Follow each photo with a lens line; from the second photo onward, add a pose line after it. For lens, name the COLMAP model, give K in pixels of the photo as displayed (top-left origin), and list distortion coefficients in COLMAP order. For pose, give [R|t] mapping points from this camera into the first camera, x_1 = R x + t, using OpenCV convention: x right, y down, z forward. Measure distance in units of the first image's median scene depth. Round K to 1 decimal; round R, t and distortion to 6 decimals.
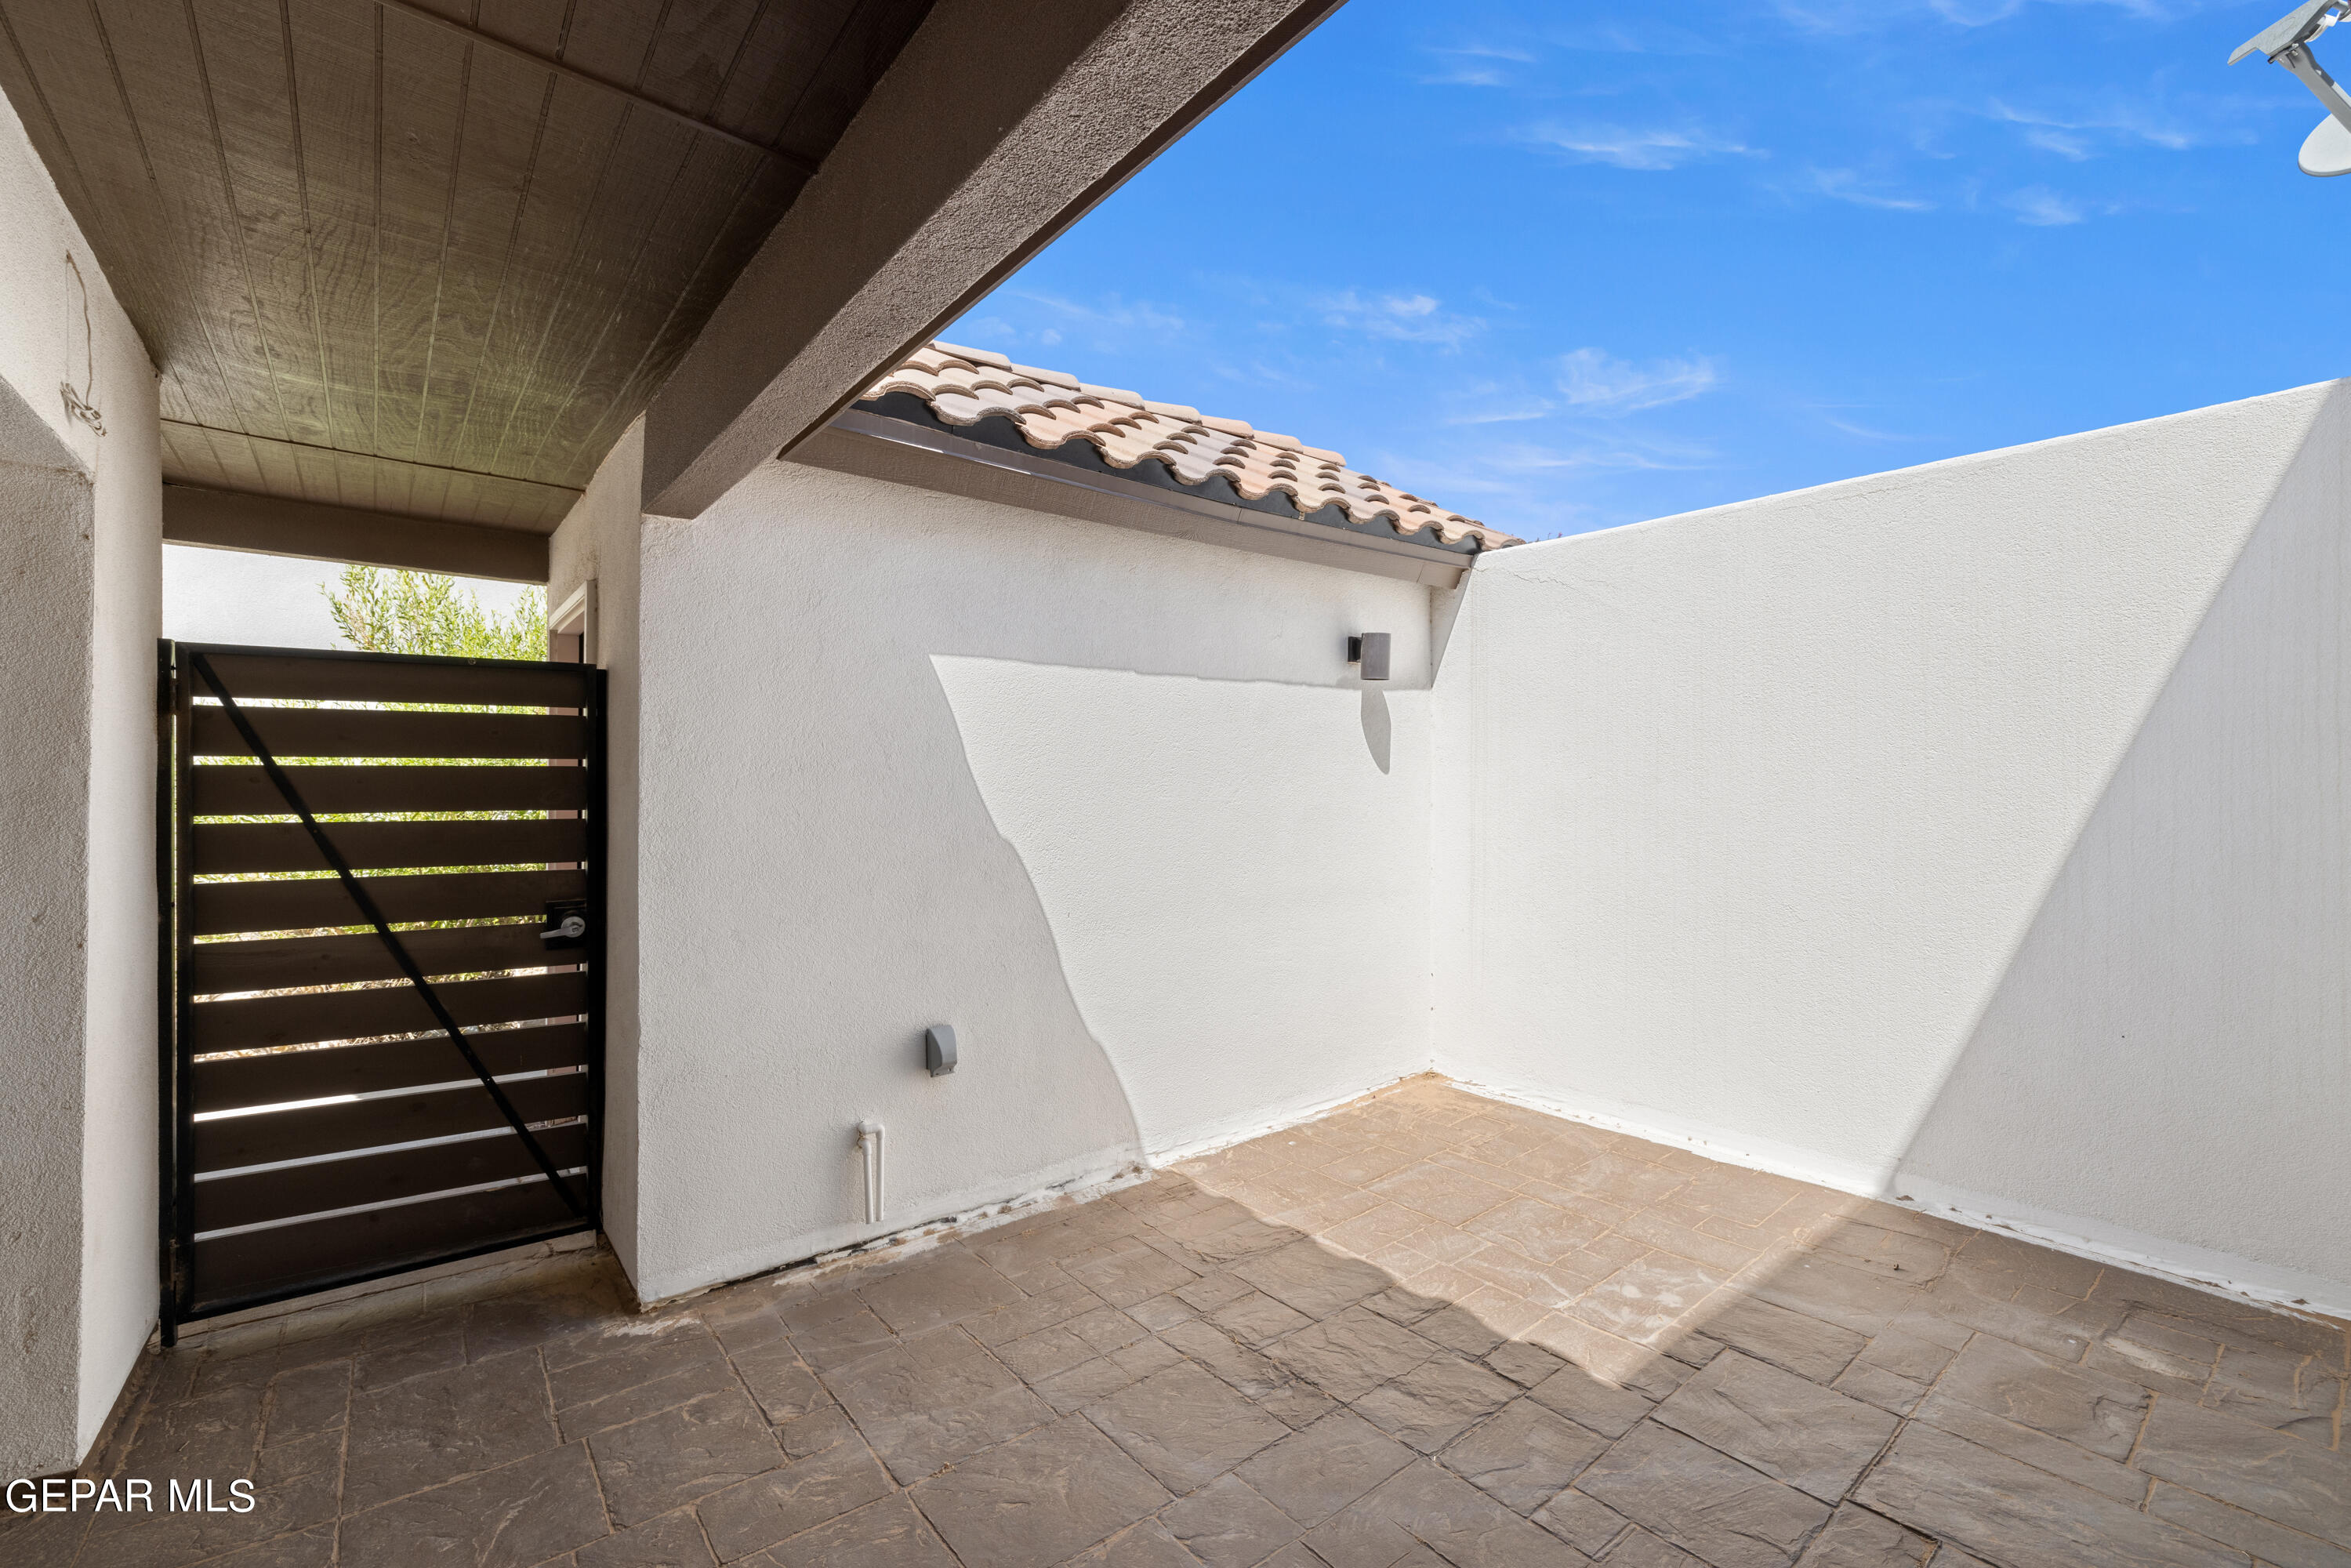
lens RADIAL K [[1007.0, 0, 1175.5], [0, 1007.0, 784.0], [0, 0, 1]] dist [0.001166, 0.000155]
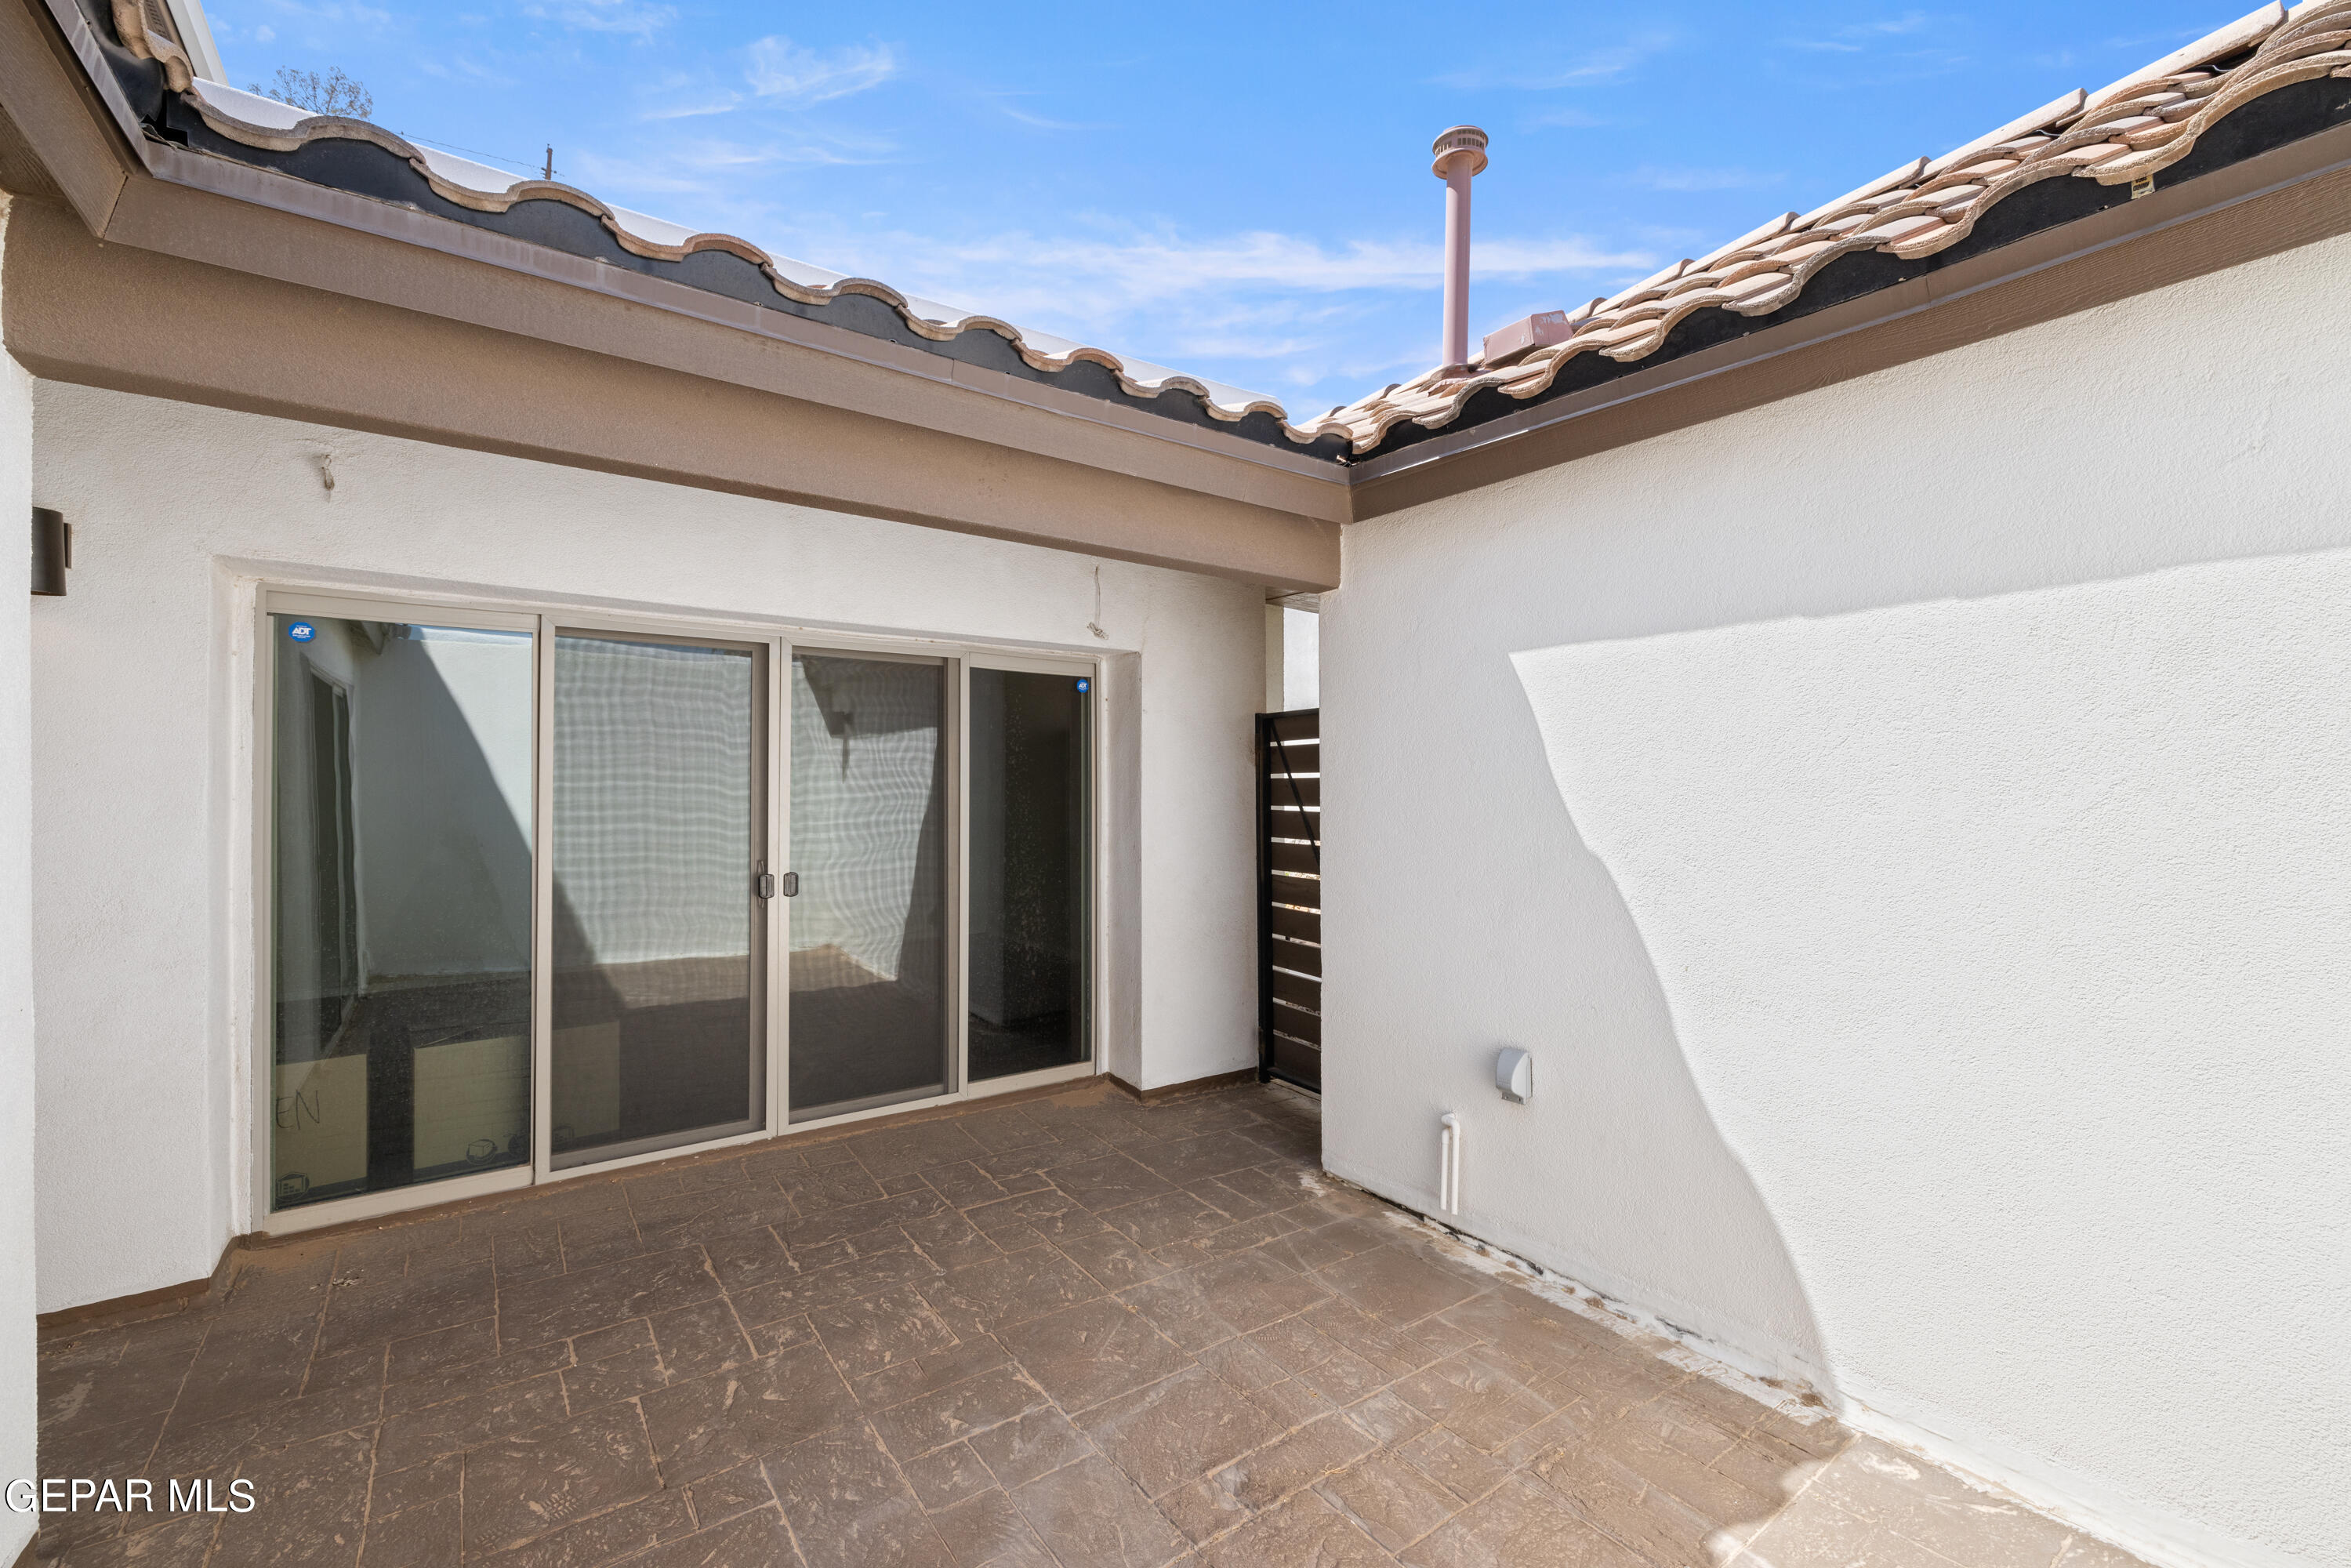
lens RADIAL K [[993.9, 0, 1175.5], [0, 993.9, 784.0], [0, 0, 1]] dist [-0.000900, -0.000269]
pose [[-0.045335, 0.000858, -0.998971, 0.702084], [0.001244, 0.999999, 0.000803, -0.007134], [0.998971, -0.001206, -0.045336, 0.728666]]
